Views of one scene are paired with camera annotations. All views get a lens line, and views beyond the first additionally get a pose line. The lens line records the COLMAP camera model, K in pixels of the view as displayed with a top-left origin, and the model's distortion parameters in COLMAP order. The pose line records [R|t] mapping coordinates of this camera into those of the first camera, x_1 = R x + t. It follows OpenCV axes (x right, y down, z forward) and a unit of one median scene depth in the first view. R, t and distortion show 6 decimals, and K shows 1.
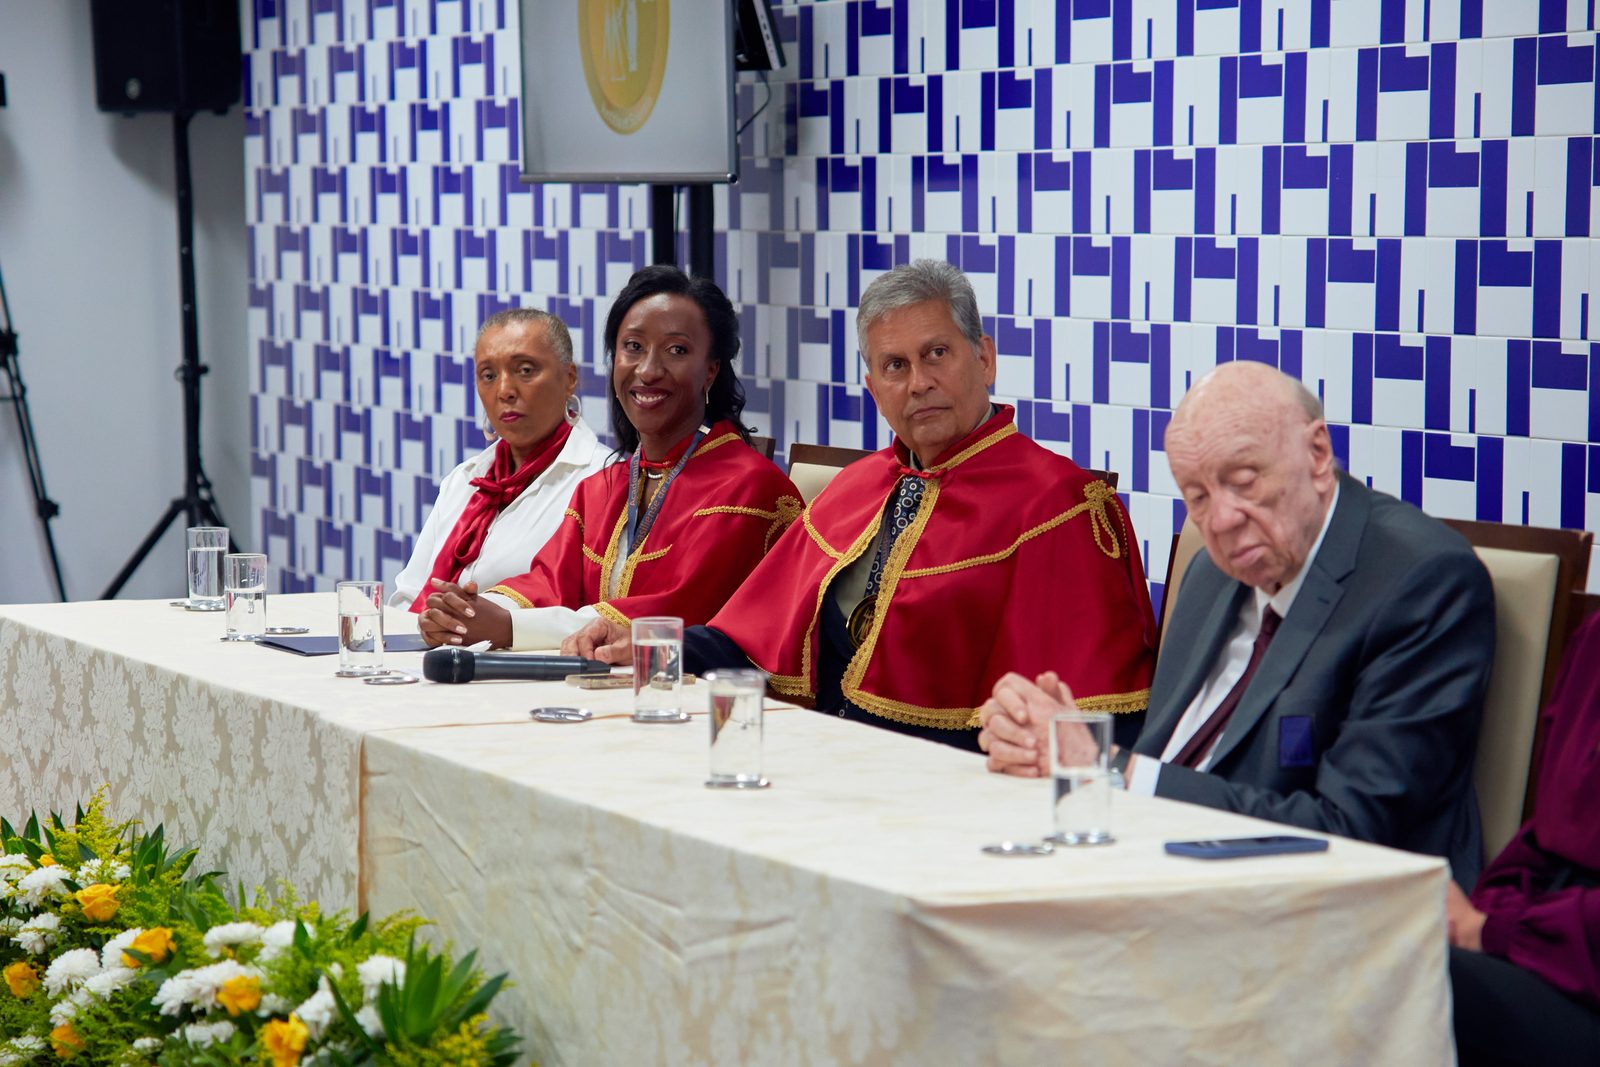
lens RADIAL K [[4992.5, 0, 800.0], [0, 4992.5, 533.5], [0, 0, 1]] dist [0.608682, 0.492164]
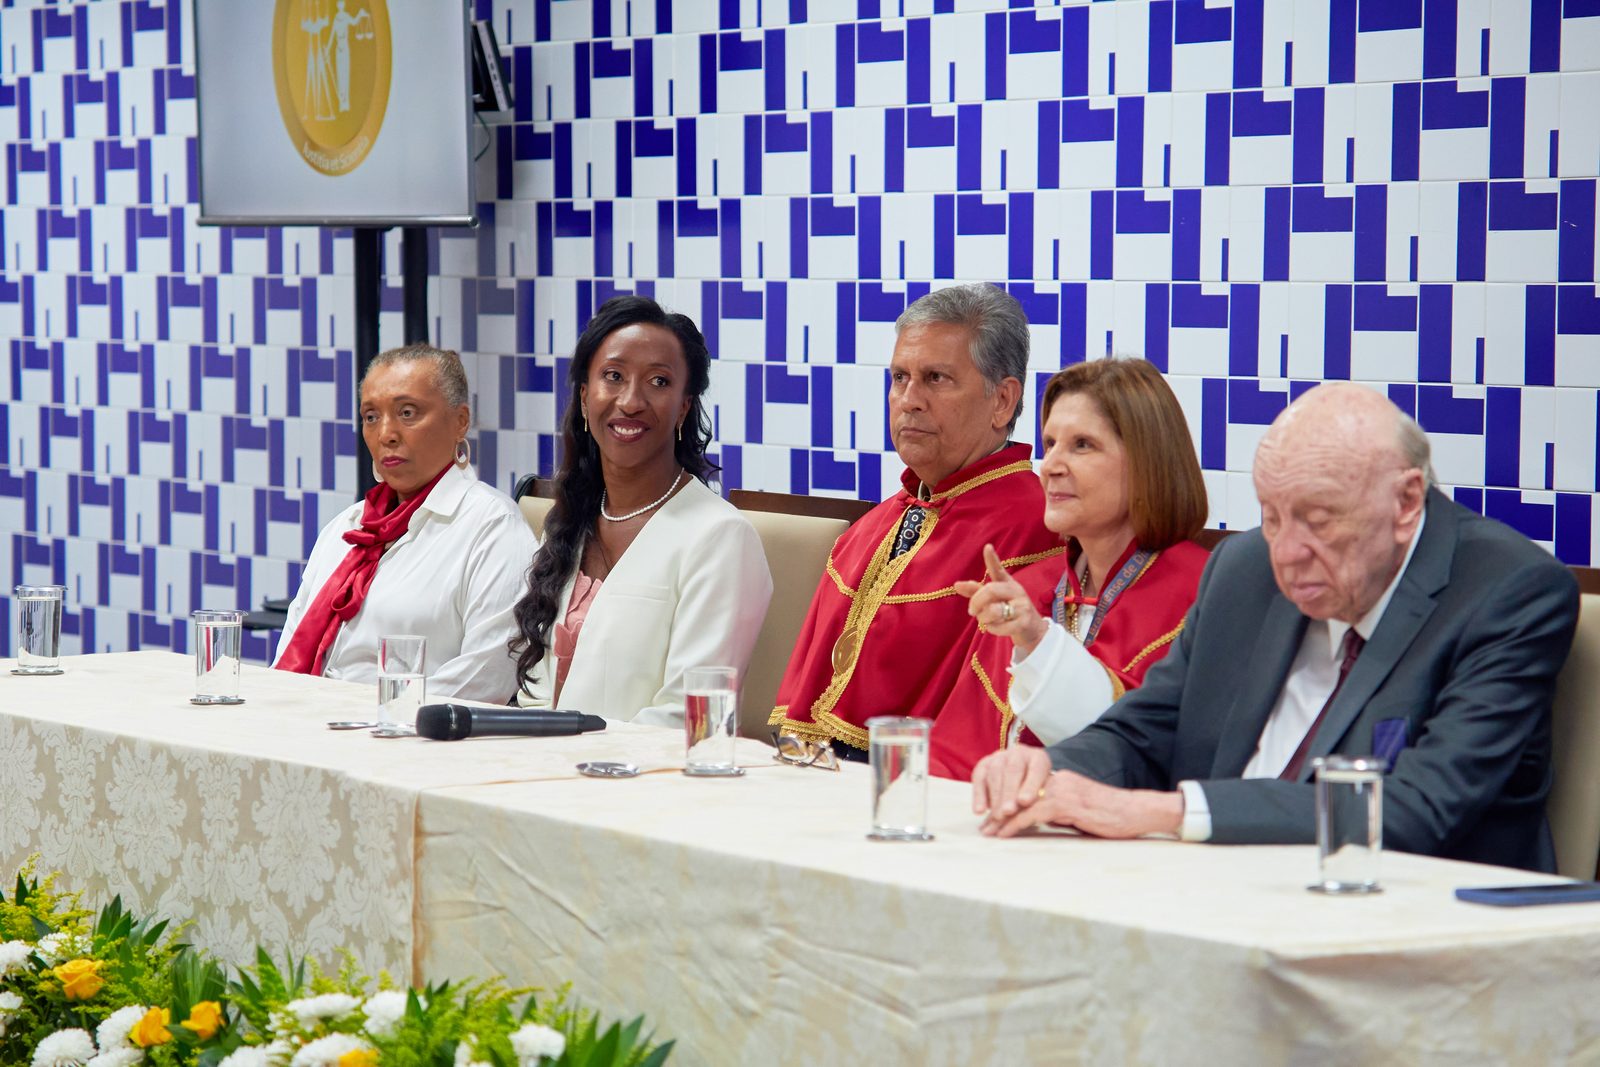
lens RADIAL K [[4992.5, 0, 800.0], [0, 4992.5, 533.5], [0, 0, 1]] dist [0.608682, 0.492164]
pose [[0.984873, -0.005021, 0.173203, -0.197657], [0.007495, 0.999879, -0.013632, 0.004895], [-0.173114, 0.014724, 0.984792, 0.059873]]
